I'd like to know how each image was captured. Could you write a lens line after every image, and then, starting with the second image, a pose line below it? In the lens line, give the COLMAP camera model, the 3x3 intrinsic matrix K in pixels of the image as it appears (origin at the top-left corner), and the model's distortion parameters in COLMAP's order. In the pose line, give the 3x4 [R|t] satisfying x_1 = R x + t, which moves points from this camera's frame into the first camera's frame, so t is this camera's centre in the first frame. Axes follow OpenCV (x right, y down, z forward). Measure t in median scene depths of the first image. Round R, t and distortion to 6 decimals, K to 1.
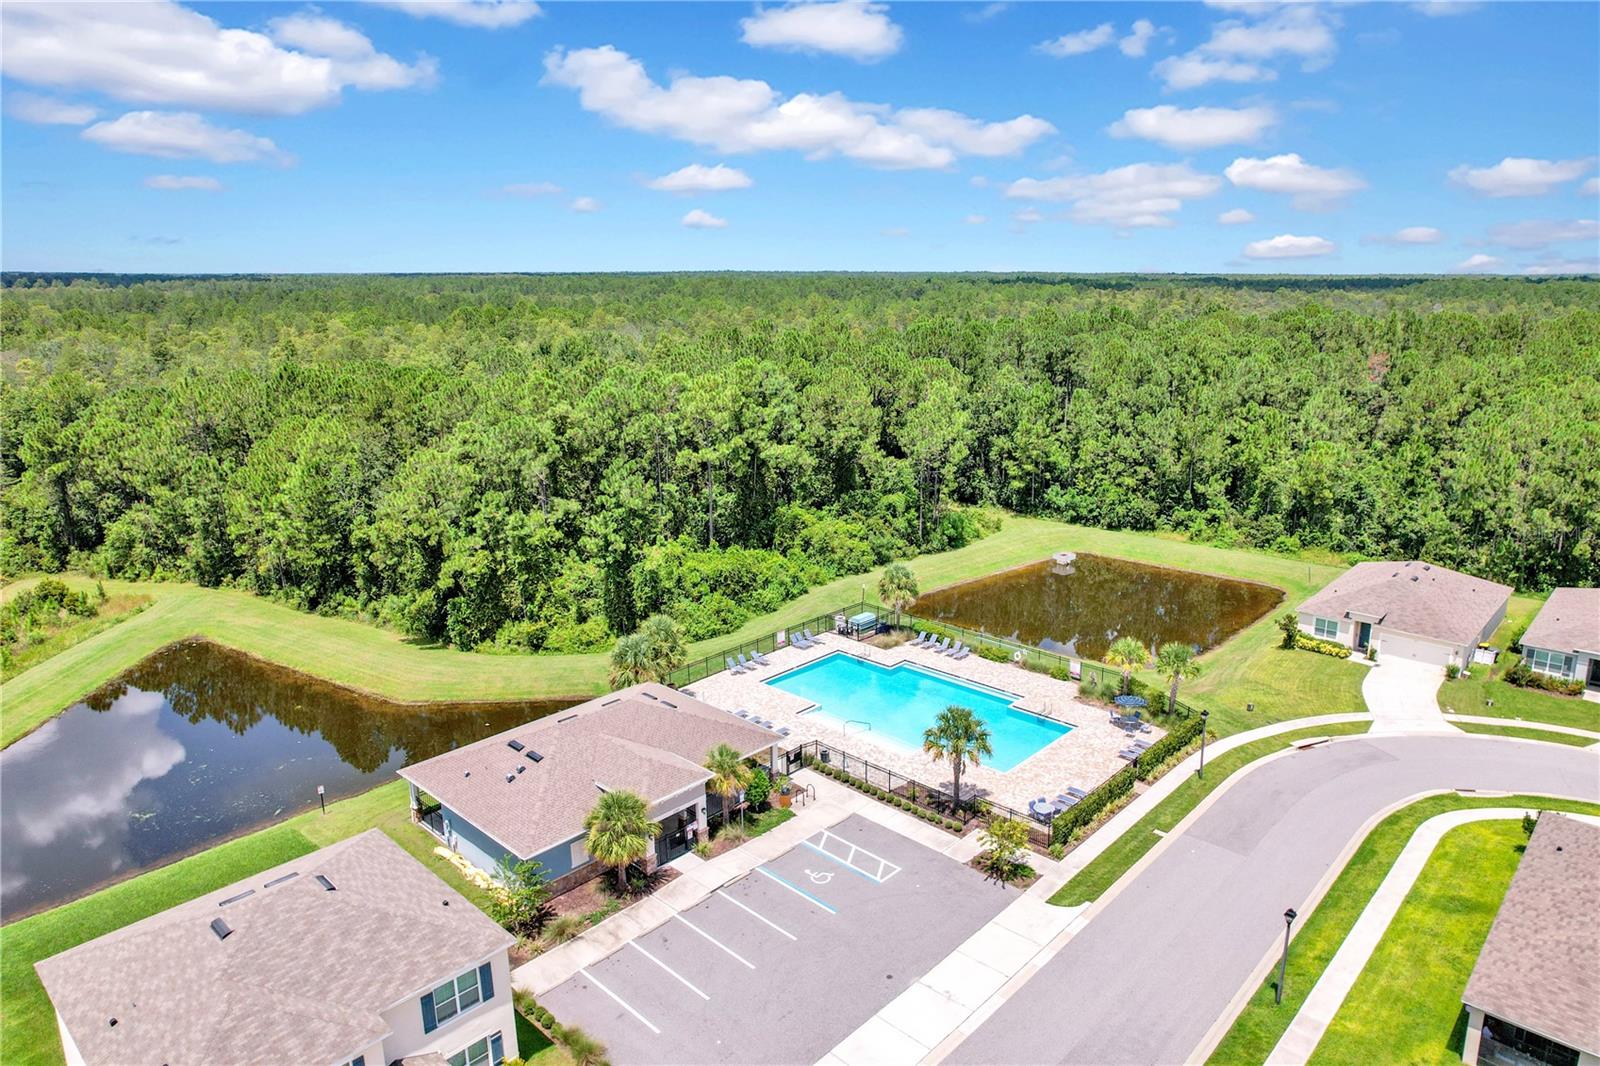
lens RADIAL K [[1001.2, 0, 793.7], [0, 1001.2, 532.9], [0, 0, 1]] dist [0.002830, 0.000937]
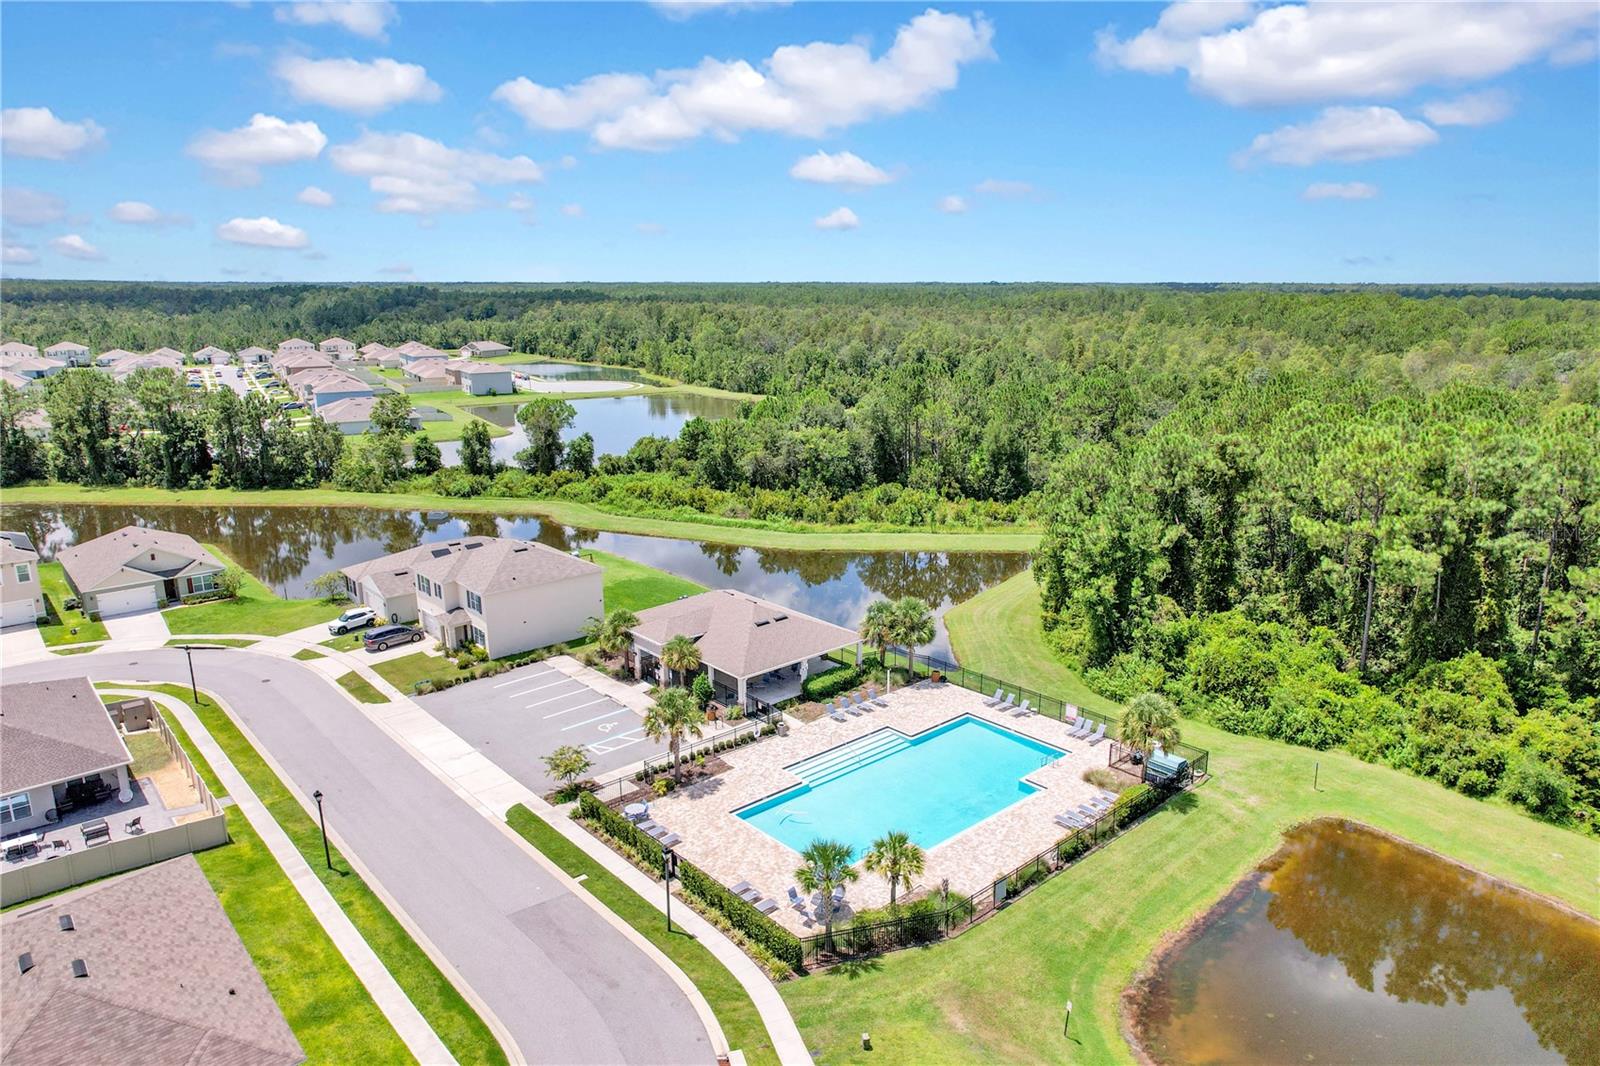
lens RADIAL K [[1001.2, 0, 793.7], [0, 1001.2, 532.9], [0, 0, 1]] dist [0.002830, 0.000937]
pose [[-0.085035, 0.237021, -0.967776, 1.163536], [-0.236924, 0.938625, 0.250700, -0.285008], [0.967800, 0.250607, -0.023660, 1.114487]]
